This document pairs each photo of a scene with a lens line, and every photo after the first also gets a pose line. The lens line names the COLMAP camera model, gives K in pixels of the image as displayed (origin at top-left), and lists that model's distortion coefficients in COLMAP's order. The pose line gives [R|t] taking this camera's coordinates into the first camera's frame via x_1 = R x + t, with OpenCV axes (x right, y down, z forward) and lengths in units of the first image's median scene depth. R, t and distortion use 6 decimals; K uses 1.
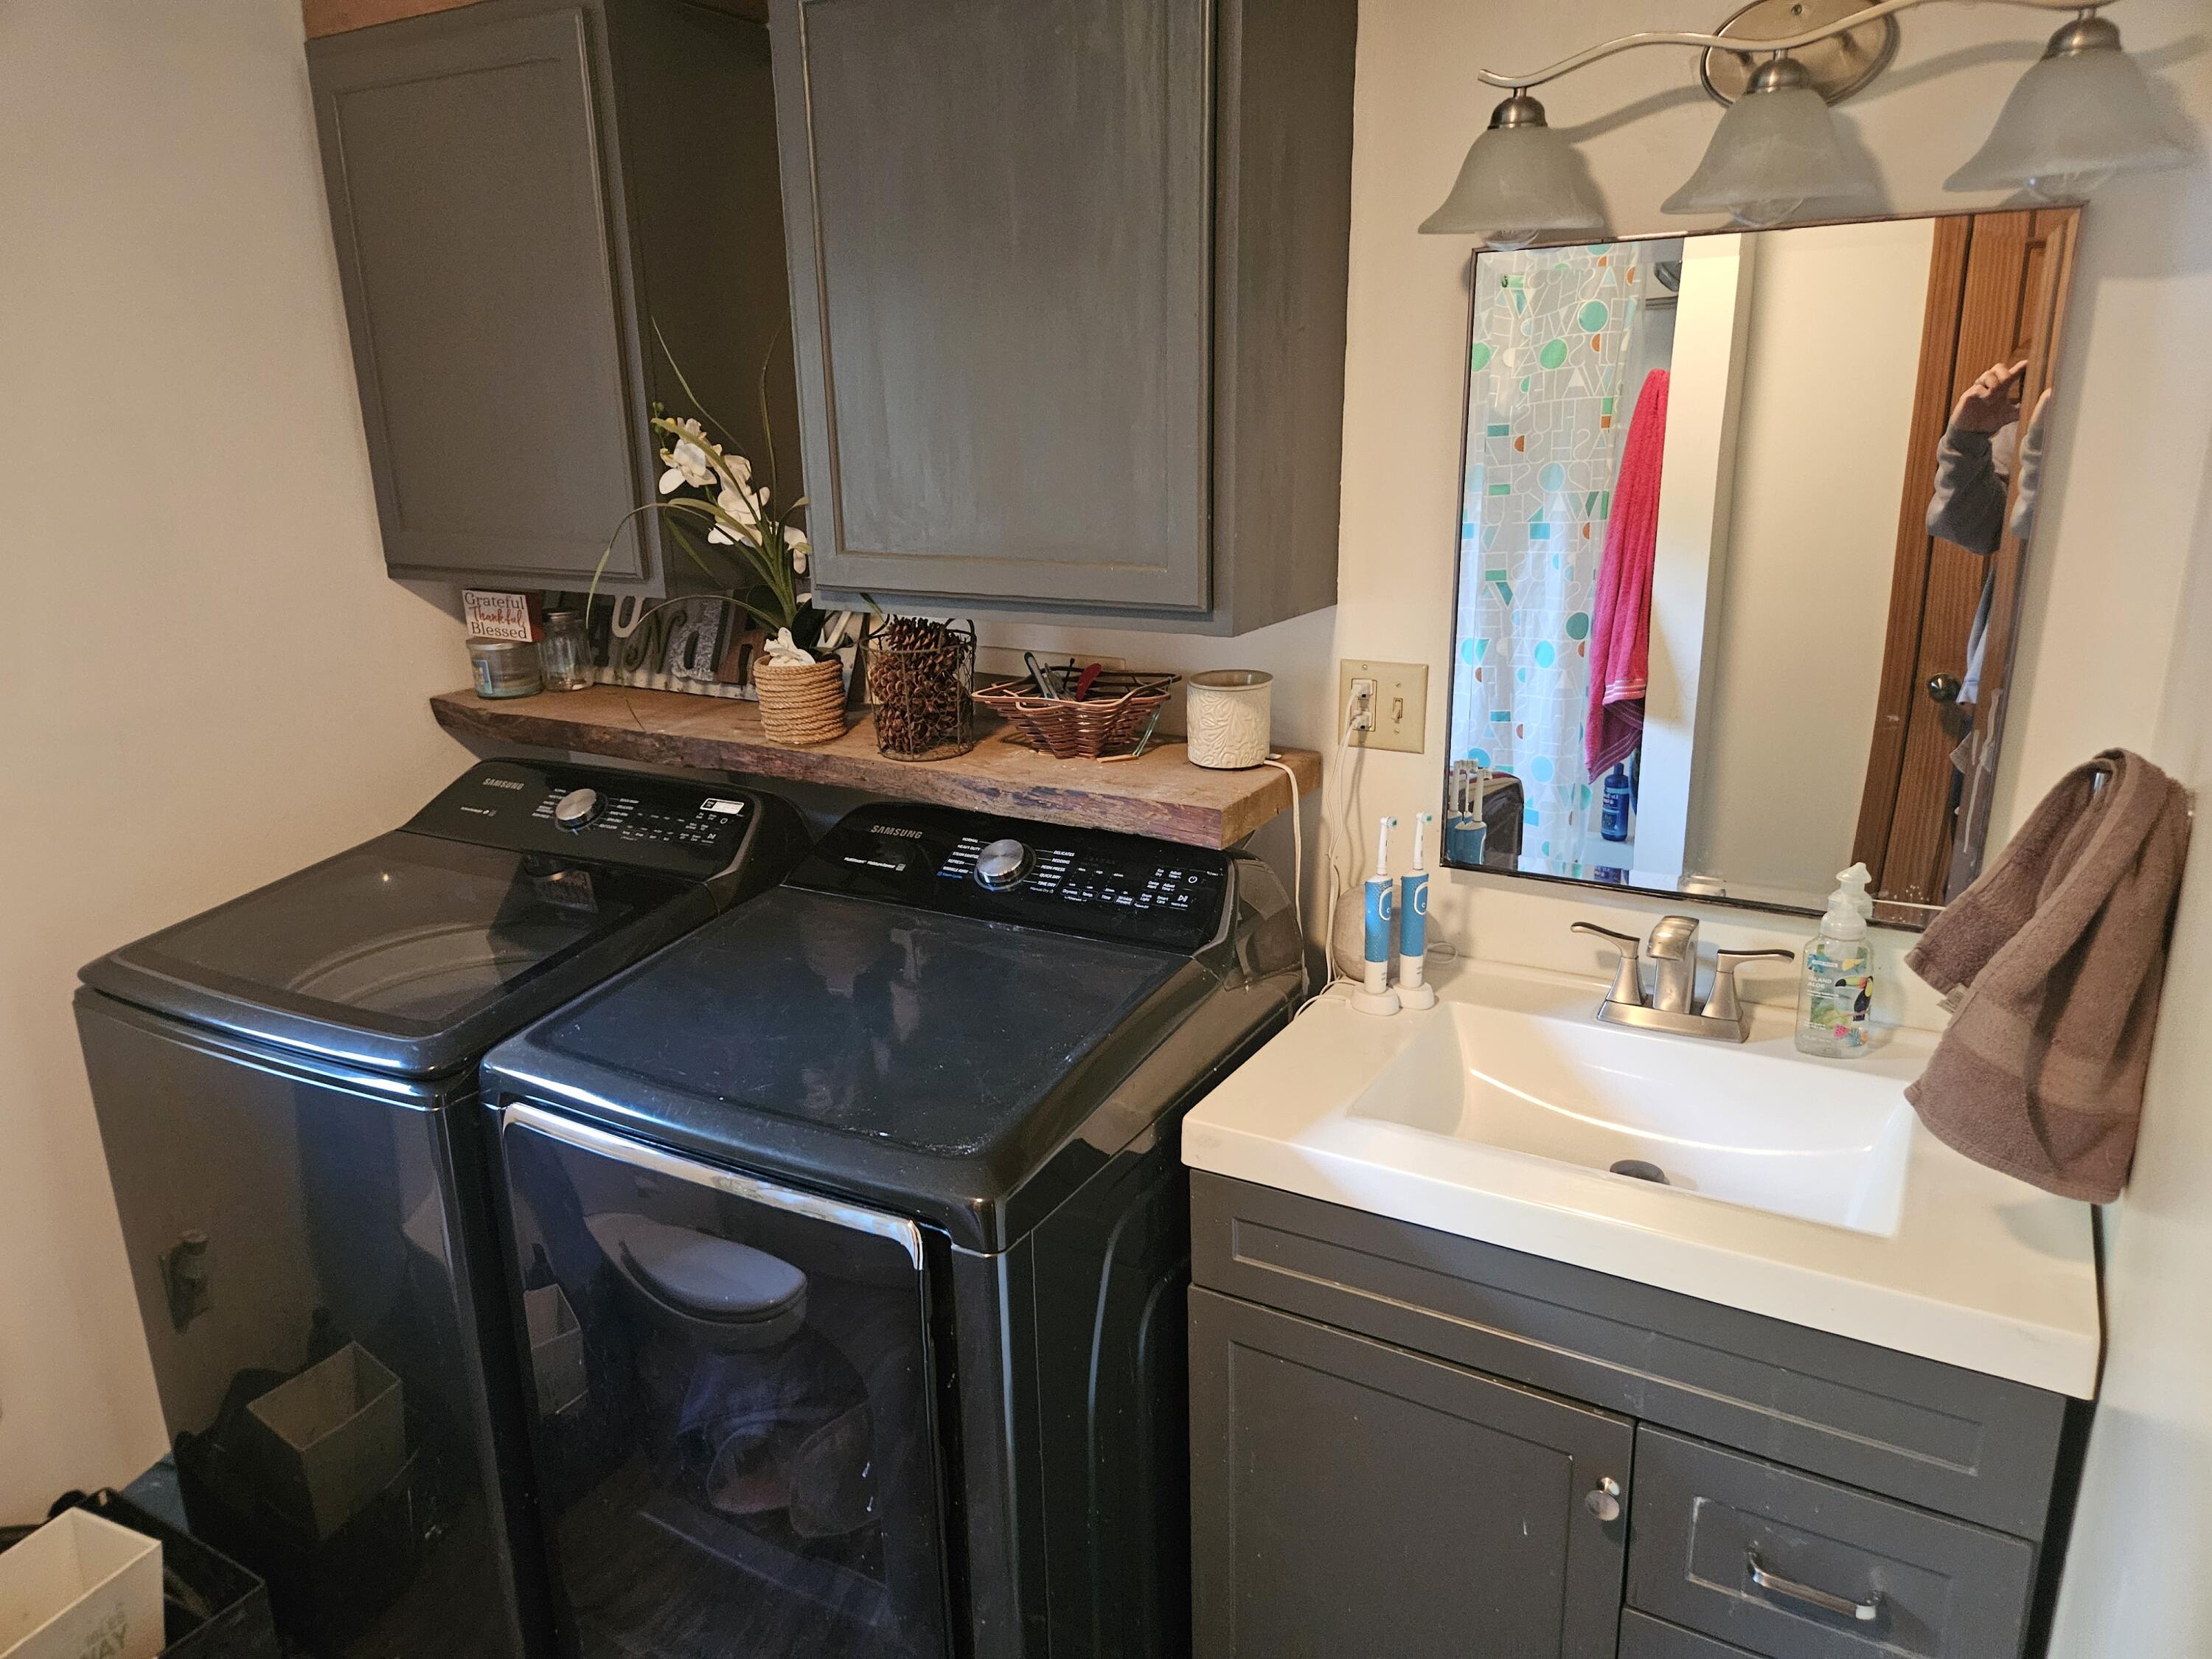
lens RADIAL K [[1496.4, 0, 1103.8], [0, 1496.4, 863.1], [0, 0, 1]] dist [0.071274, -0.068126]
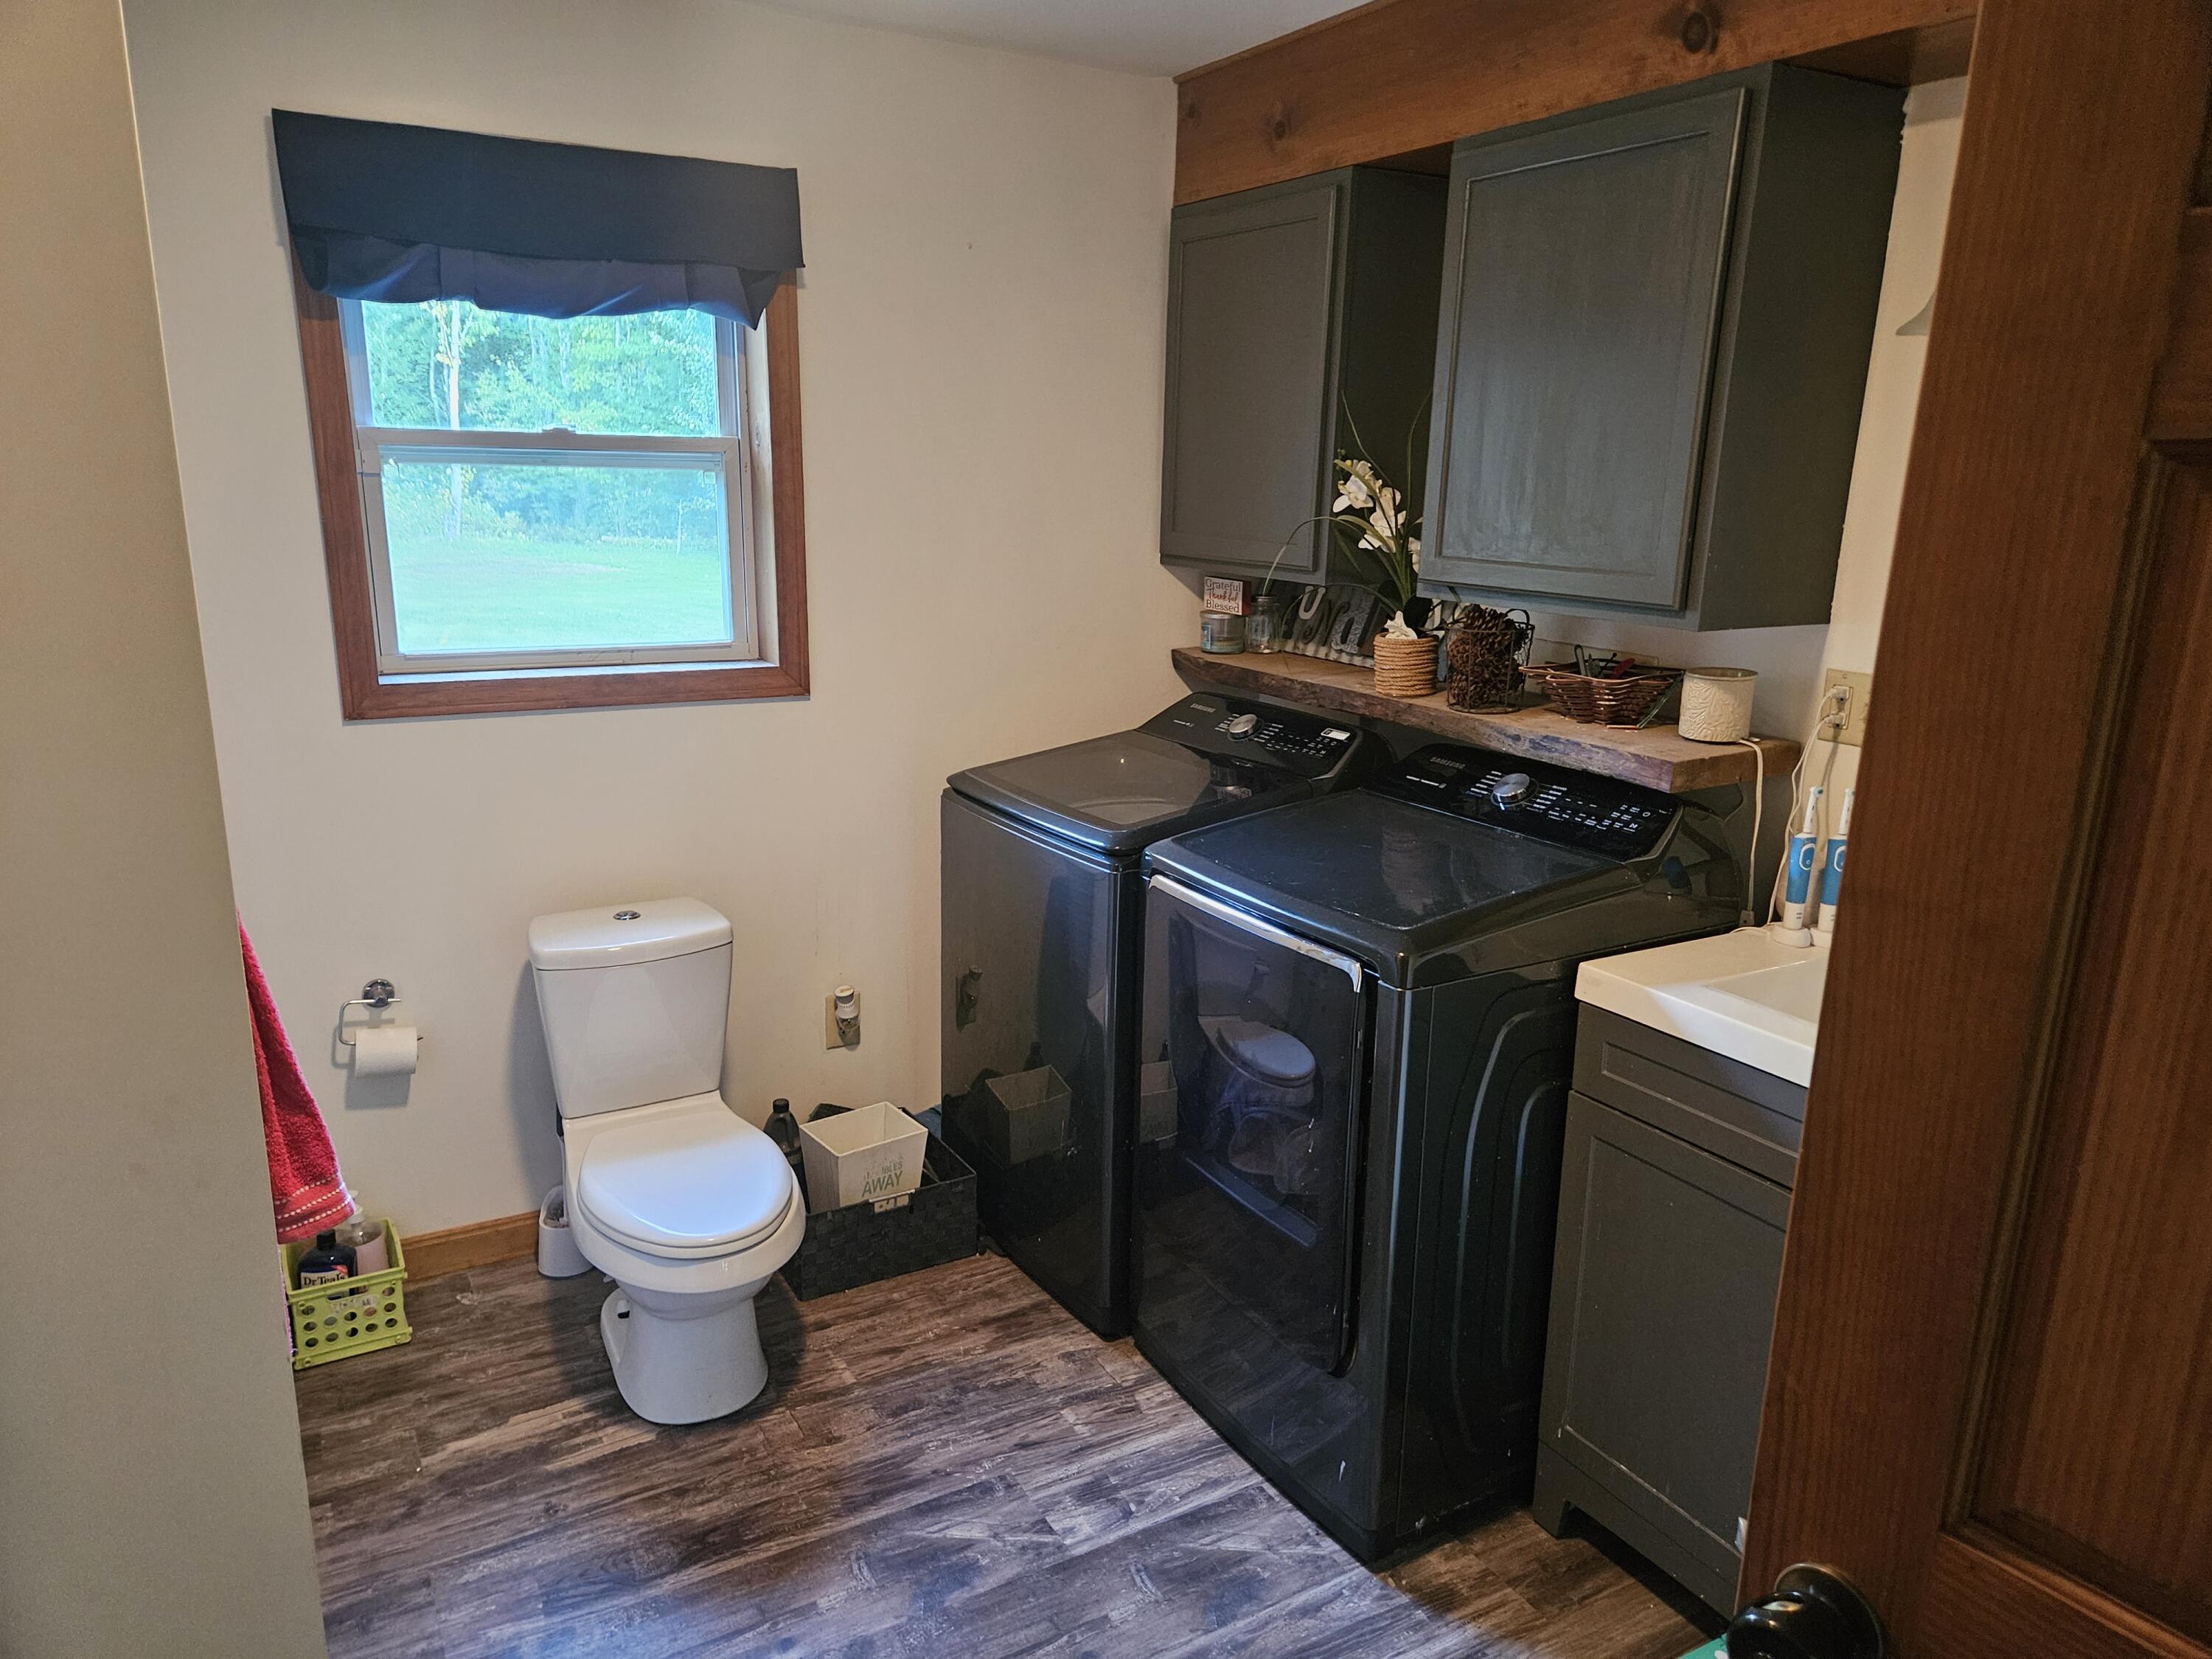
lens RADIAL K [[1496.4, 0, 1103.8], [0, 1496.4, 863.1], [0, 0, 1]] dist [0.071274, -0.068126]
pose [[0.875194, 0.159634, -0.456675, 0.222817], [-0.174676, 0.984581, 0.009409, 0.108778], [0.451136, 0.071535, 0.889584, -0.347110]]
